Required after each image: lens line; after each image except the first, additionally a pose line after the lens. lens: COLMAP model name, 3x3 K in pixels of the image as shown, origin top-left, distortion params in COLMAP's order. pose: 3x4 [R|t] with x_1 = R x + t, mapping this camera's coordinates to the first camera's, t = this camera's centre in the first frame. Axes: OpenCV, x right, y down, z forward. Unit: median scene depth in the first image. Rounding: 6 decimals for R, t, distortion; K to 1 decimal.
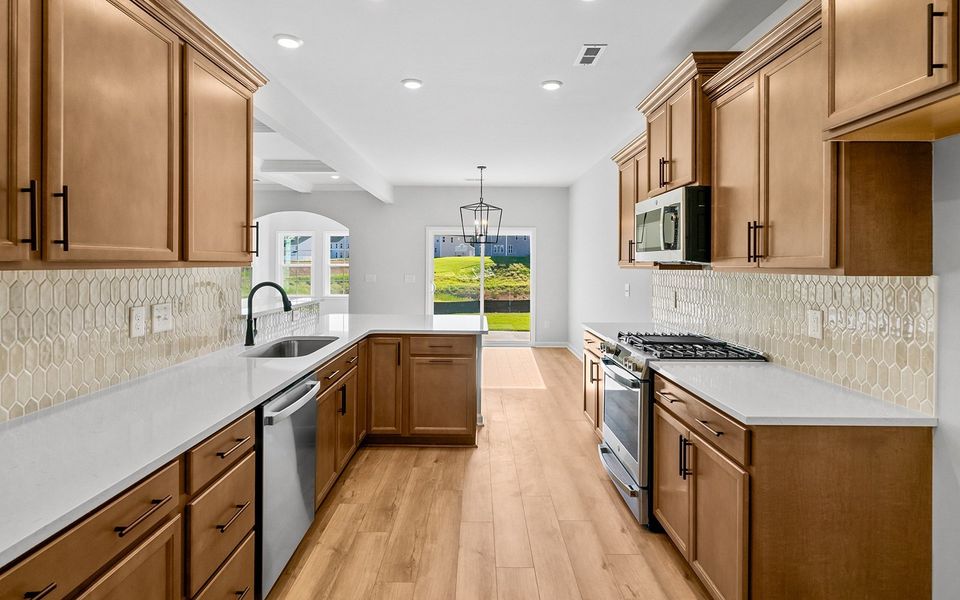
lens RADIAL K [[478.1, 0, 479.1], [0, 478.1, 270.1], [0, 0, 1]] dist [-0.011785, 0.000014]
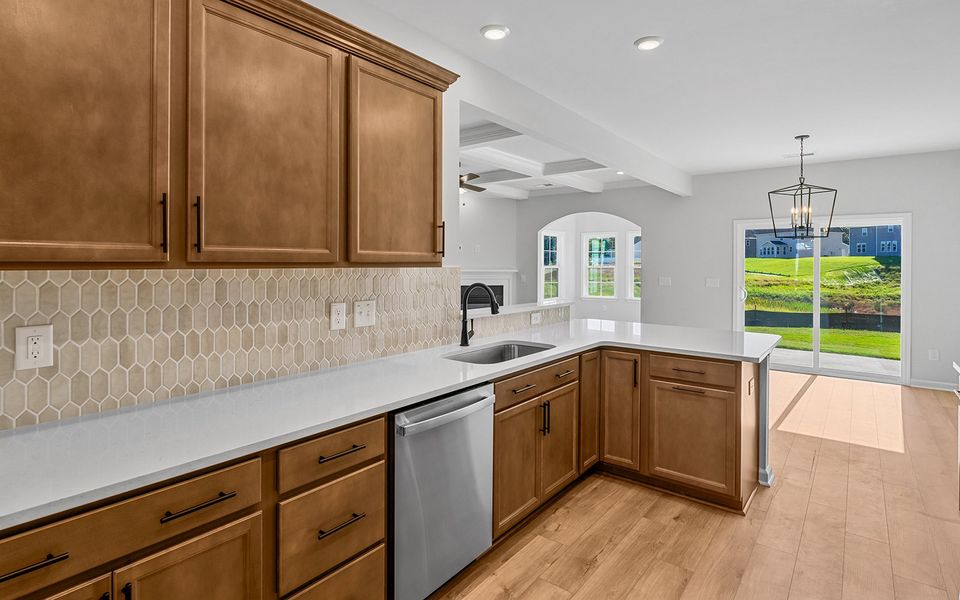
lens RADIAL K [[479.9, 0, 481.2], [0, 479.9, 267.3], [0, 0, 1]] dist [-0.002690, -0.000372]
pose [[0.786952, 0.002564, -0.617009, 0.174871], [-0.008482, 0.999942, -0.006663, -0.001294], [0.616956, 0.010476, 0.786928, 0.228111]]
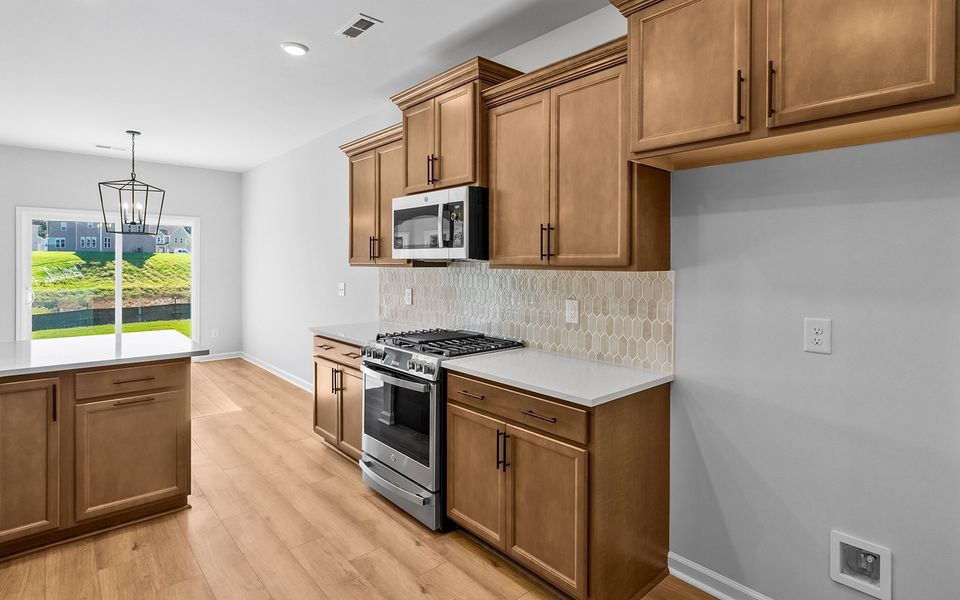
lens RADIAL K [[478.1, 0, 479.1], [0, 478.1, 270.1], [0, 0, 1]] dist [-0.011785, 0.000014]
pose [[0.744906, -0.012252, 0.667057, -0.212562], [0.008440, 0.999924, 0.008941, -0.003476], [-0.667116, -0.001030, 0.744953, 0.197435]]
